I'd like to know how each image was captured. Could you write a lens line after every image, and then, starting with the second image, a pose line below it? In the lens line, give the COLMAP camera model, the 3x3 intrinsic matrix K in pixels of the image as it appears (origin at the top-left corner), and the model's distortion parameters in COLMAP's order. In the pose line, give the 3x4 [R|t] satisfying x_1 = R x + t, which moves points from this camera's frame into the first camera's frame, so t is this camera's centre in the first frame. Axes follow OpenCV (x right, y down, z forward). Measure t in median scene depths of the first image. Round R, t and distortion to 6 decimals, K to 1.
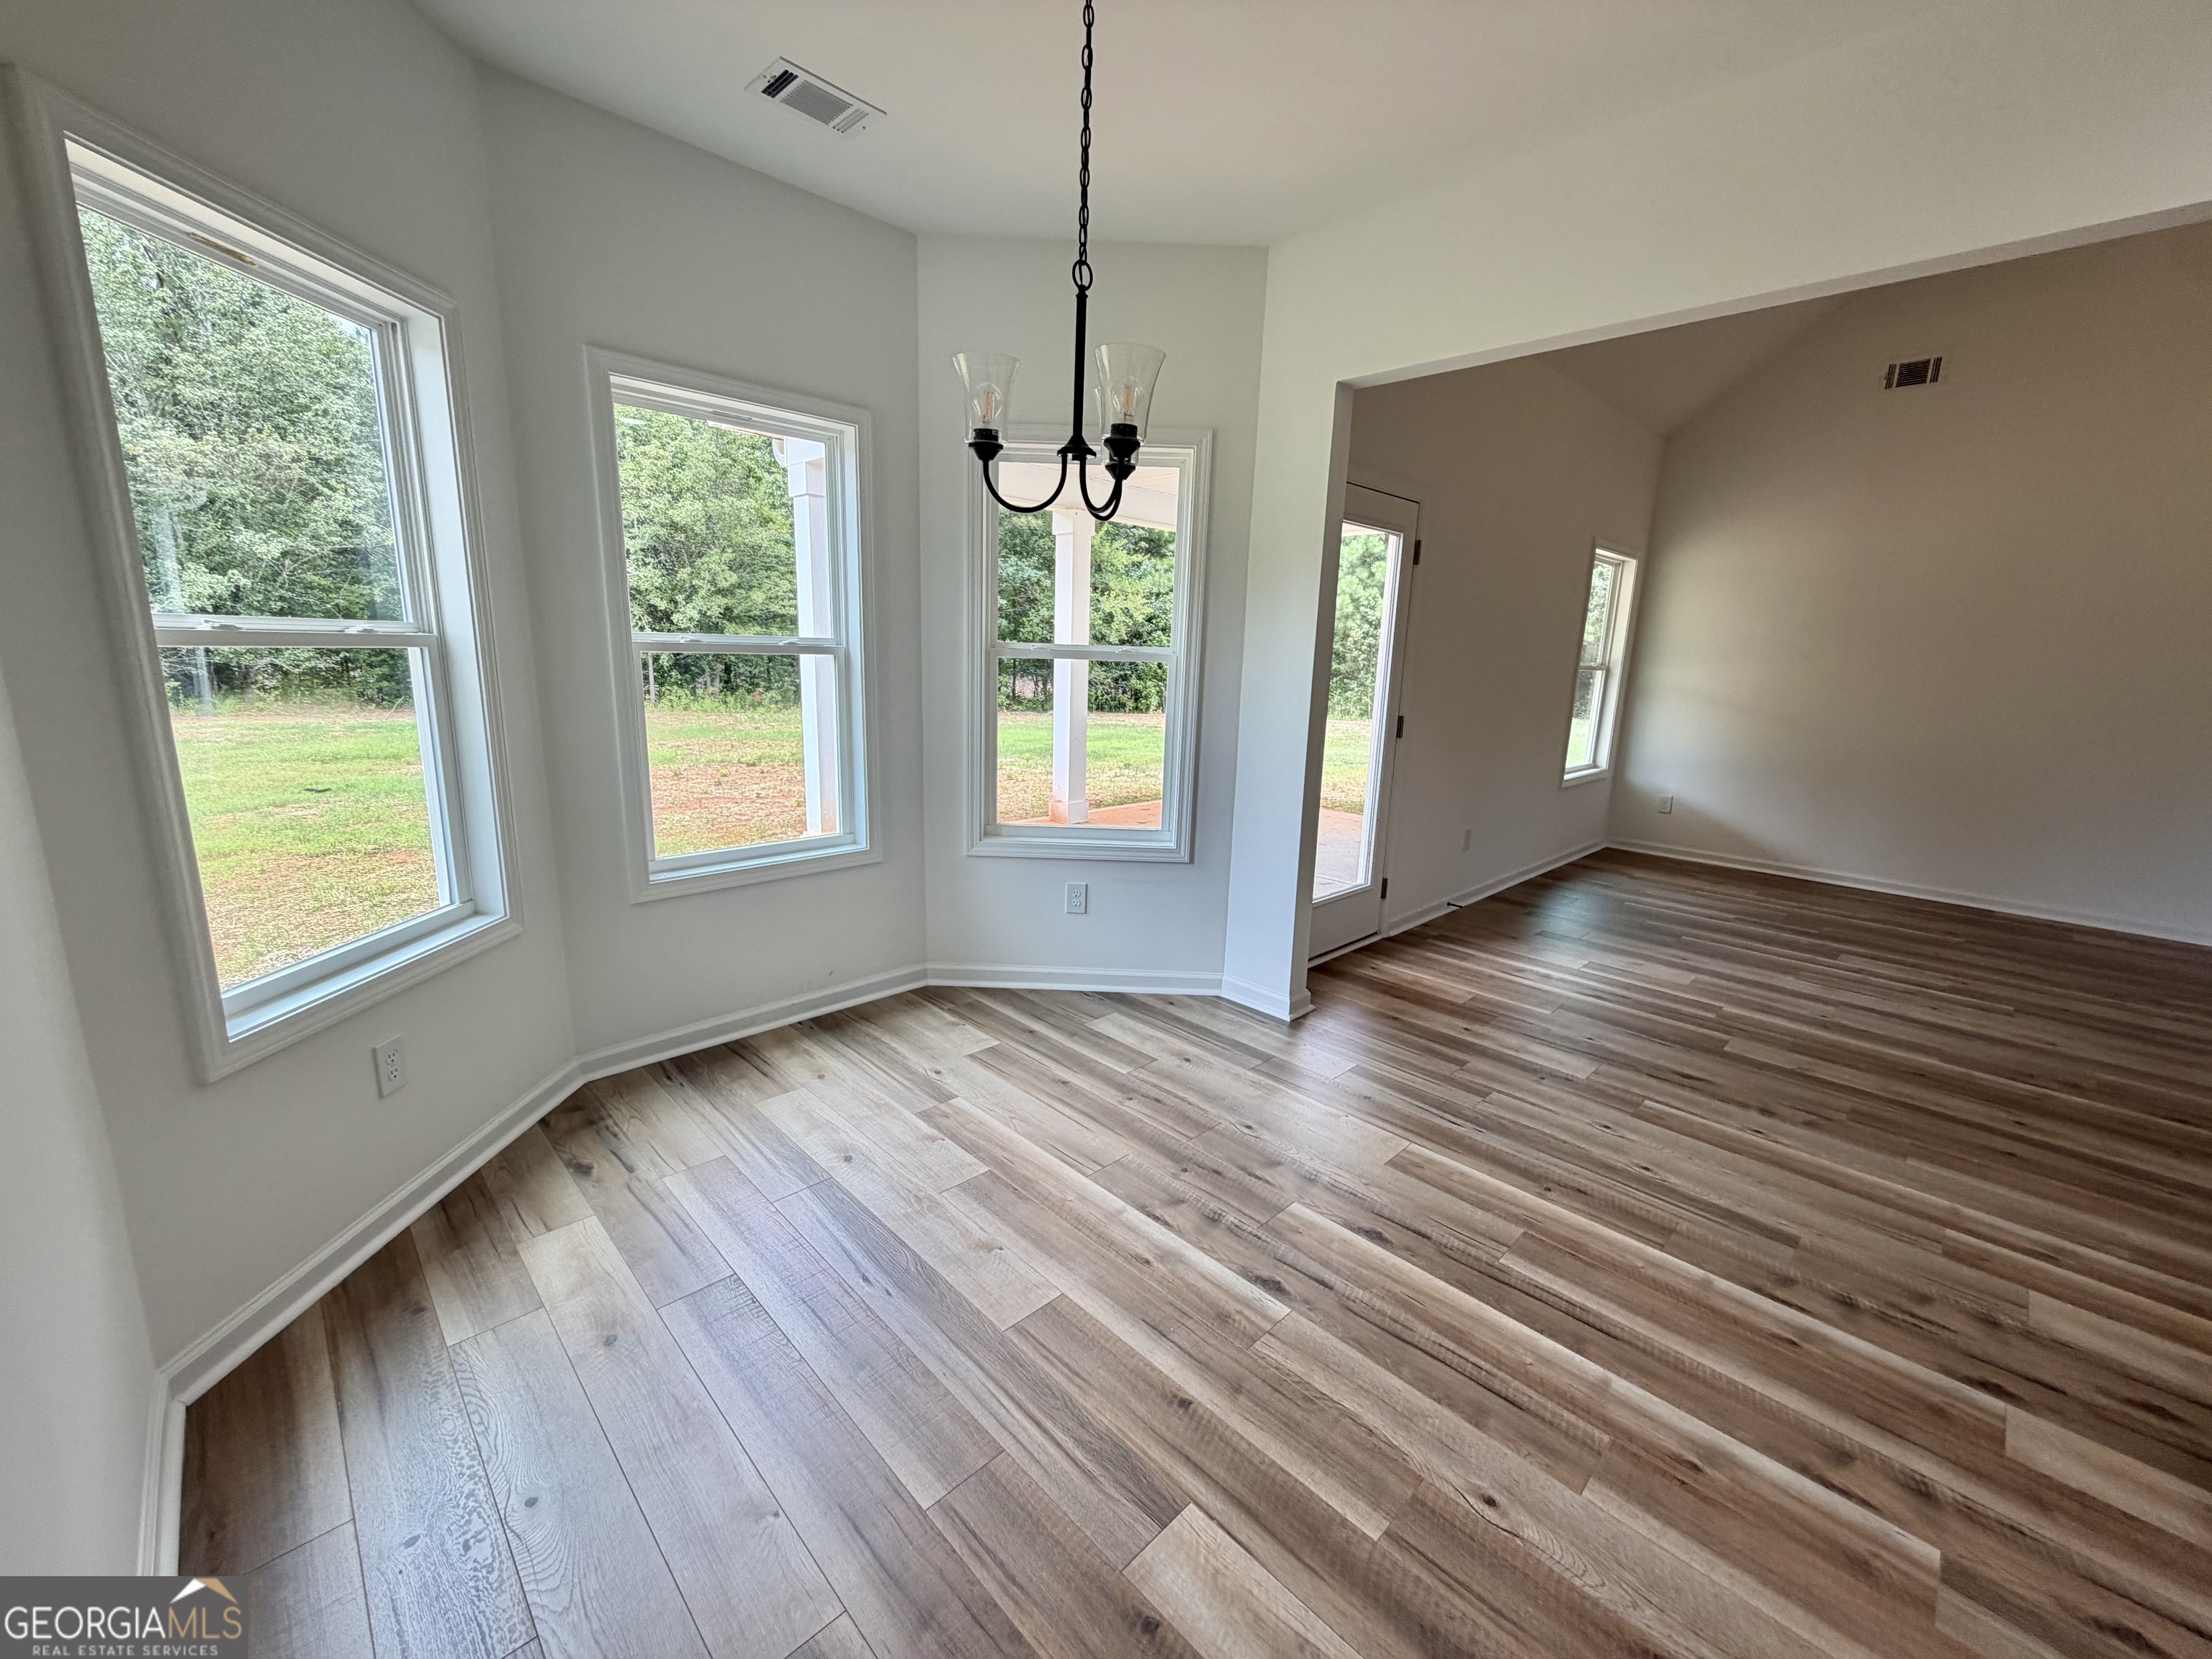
lens RADIAL K [[883.5, 0, 1116.5], [0, 883.5, 830.0], [0, 0, 1]] dist [0.001362, -0.000686]
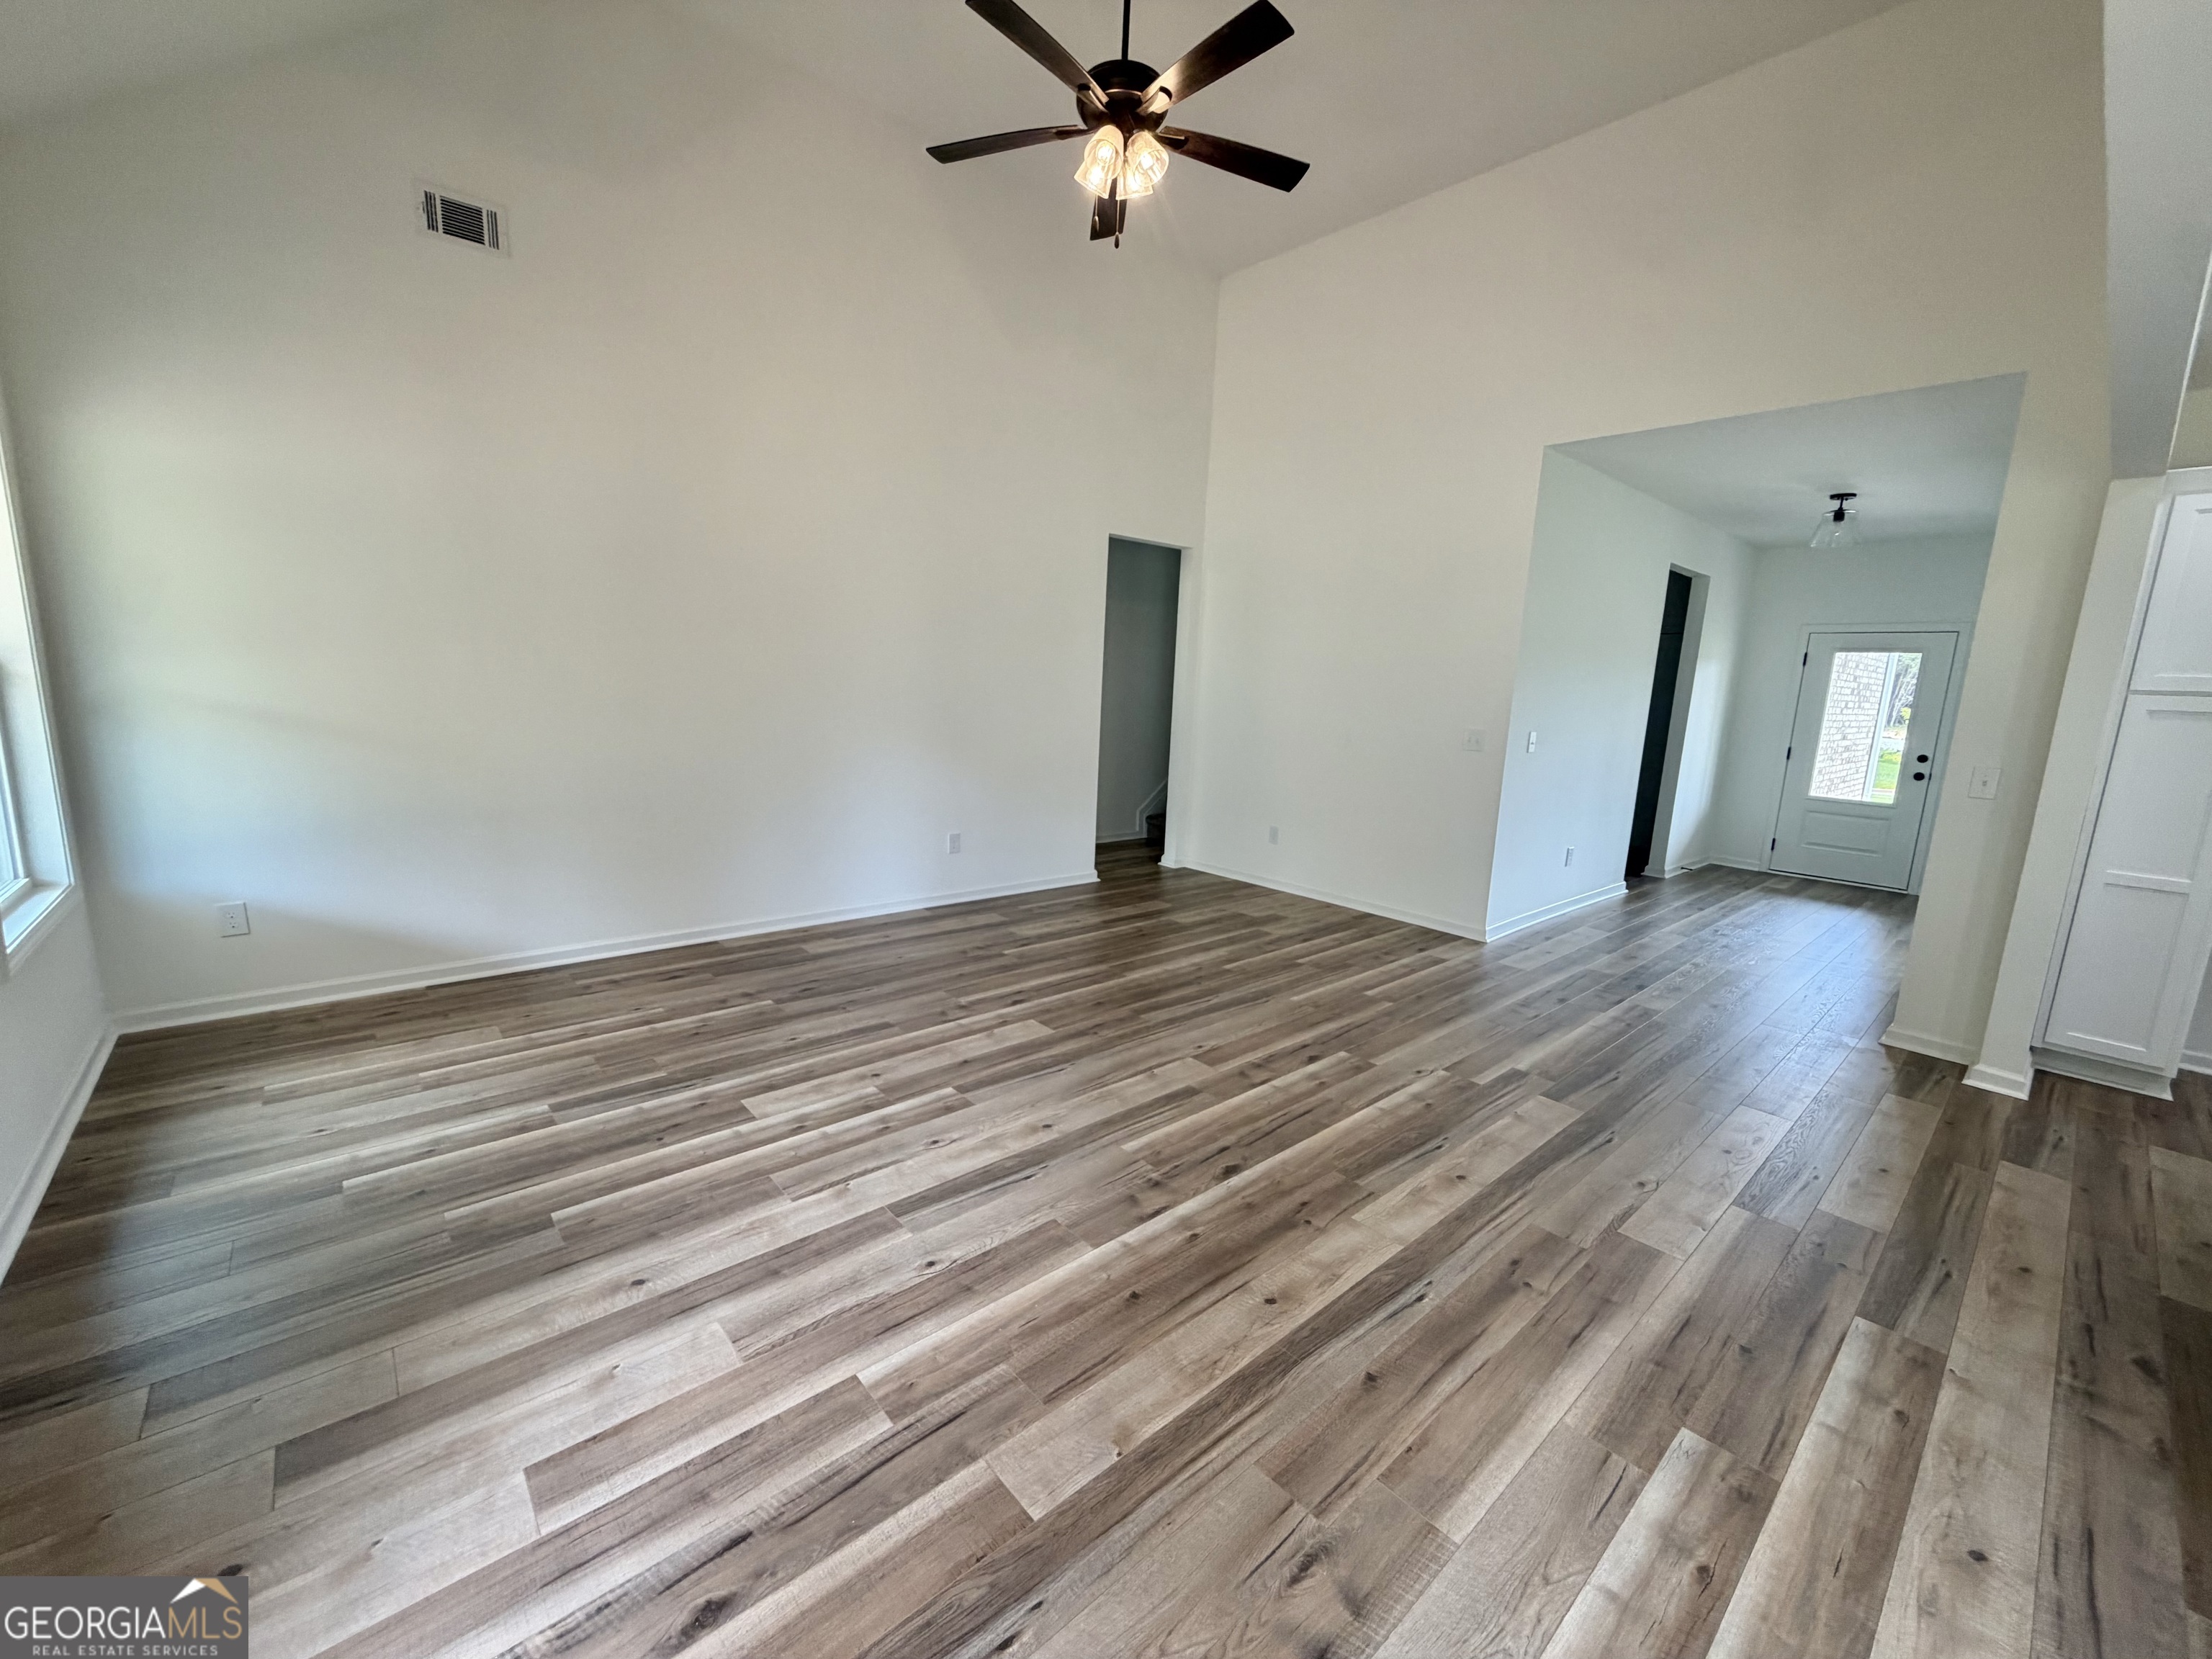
lens RADIAL K [[883.5, 0, 1095.7], [0, 883.5, 838.5], [0, 0, 1]] dist [0.001362, -0.000686]
pose [[0.068438, -0.212832, 0.974689, 0.275709], [0.163100, 0.966222, 0.199531, -0.181337], [-0.984233, 0.145316, 0.100839, 0.791963]]
